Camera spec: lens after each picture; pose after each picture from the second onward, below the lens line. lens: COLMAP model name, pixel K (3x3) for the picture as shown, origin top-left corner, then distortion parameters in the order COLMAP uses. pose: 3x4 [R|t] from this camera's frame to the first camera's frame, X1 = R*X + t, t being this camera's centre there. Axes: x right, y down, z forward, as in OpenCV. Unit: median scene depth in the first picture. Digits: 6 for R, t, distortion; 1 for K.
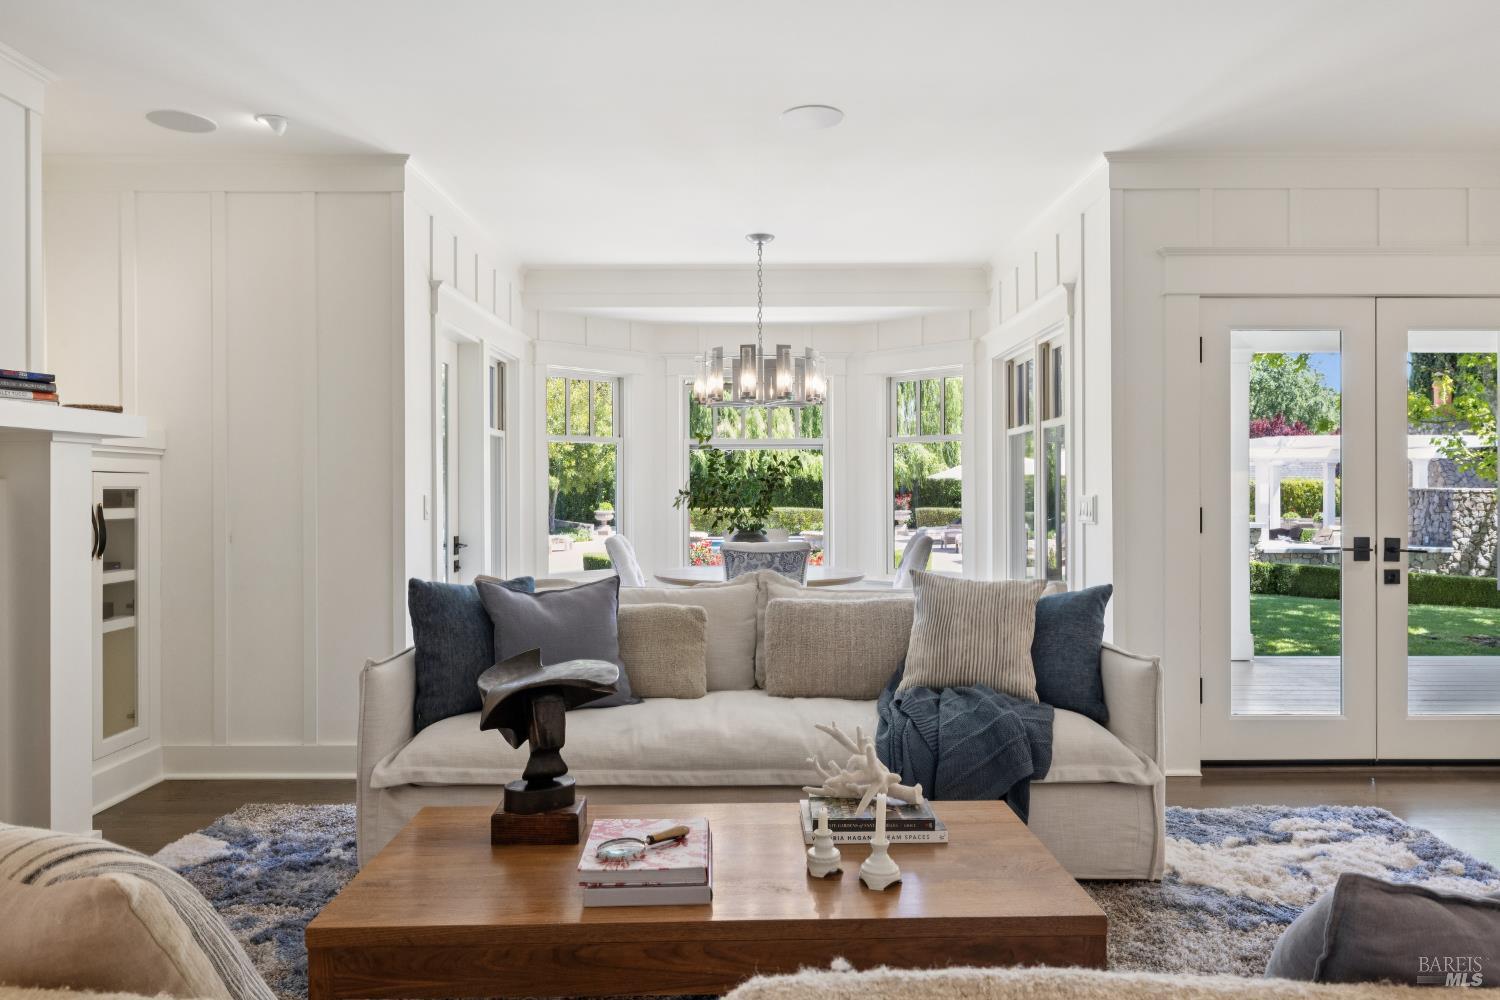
lens RADIAL K [[1031.7, 0, 749.5], [0, 1031.7, 496.0], [0, 0, 1]] dist [0.003116, 0.001076]
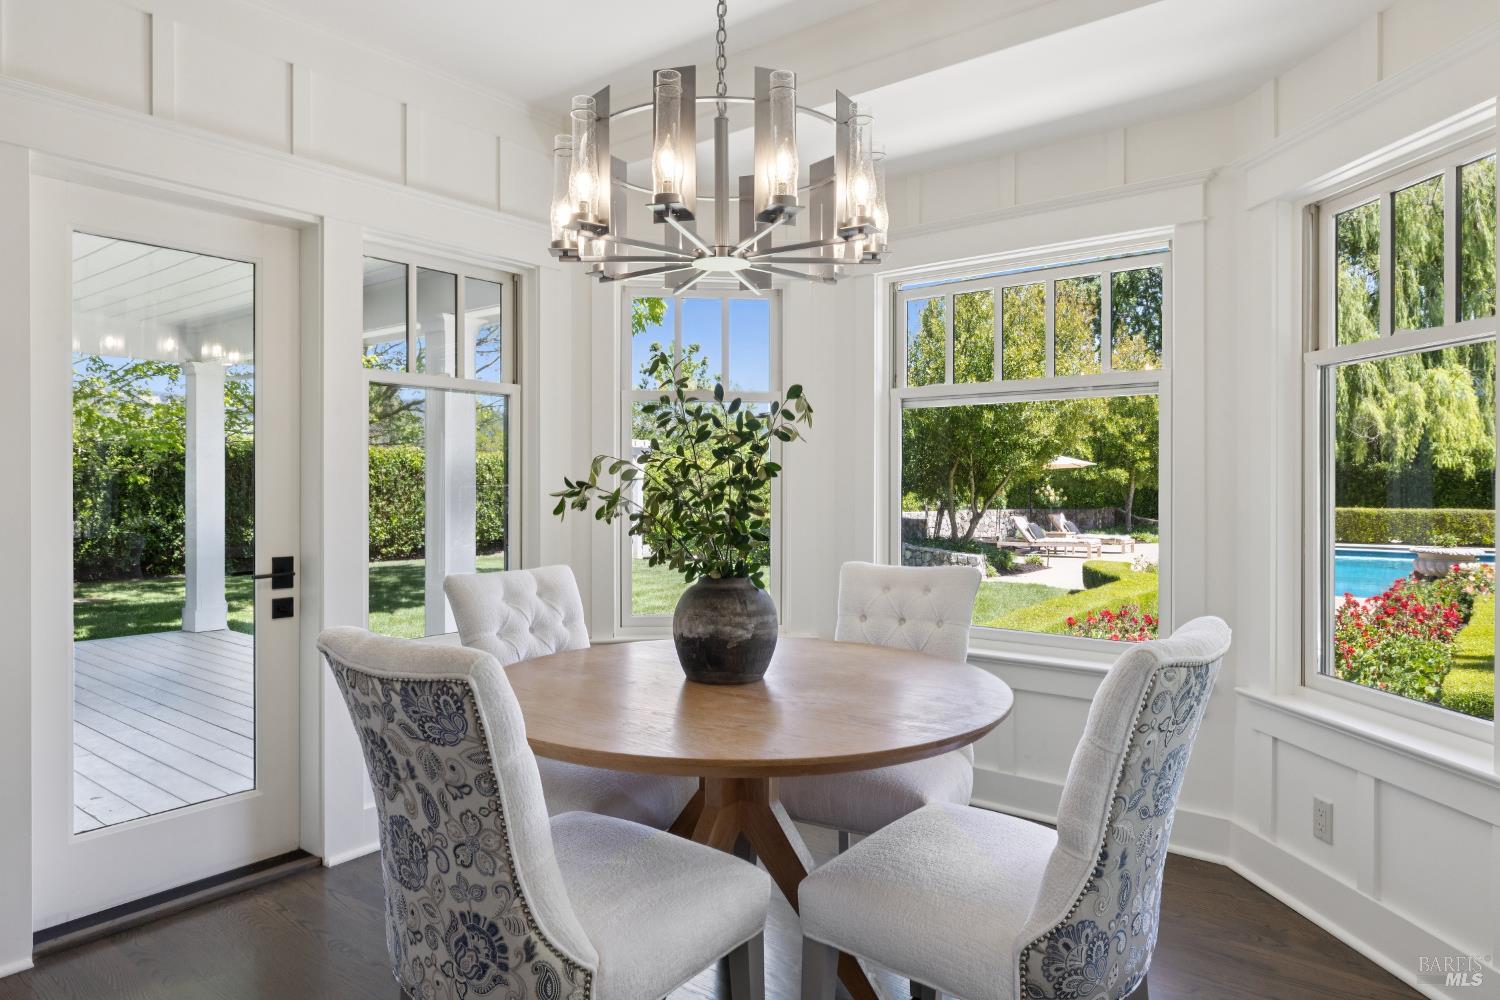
lens RADIAL K [[908.4, 0, 755.1], [0, 908.4, 492.4], [0, 0, 1]] dist [-0.004412, -0.000701]
pose [[0.778374, 0.008698, -0.627741, 0.048572], [-0.007220, 0.999962, 0.004904, -0.000375], [0.627760, 0.000715, 0.778407, 0.149679]]
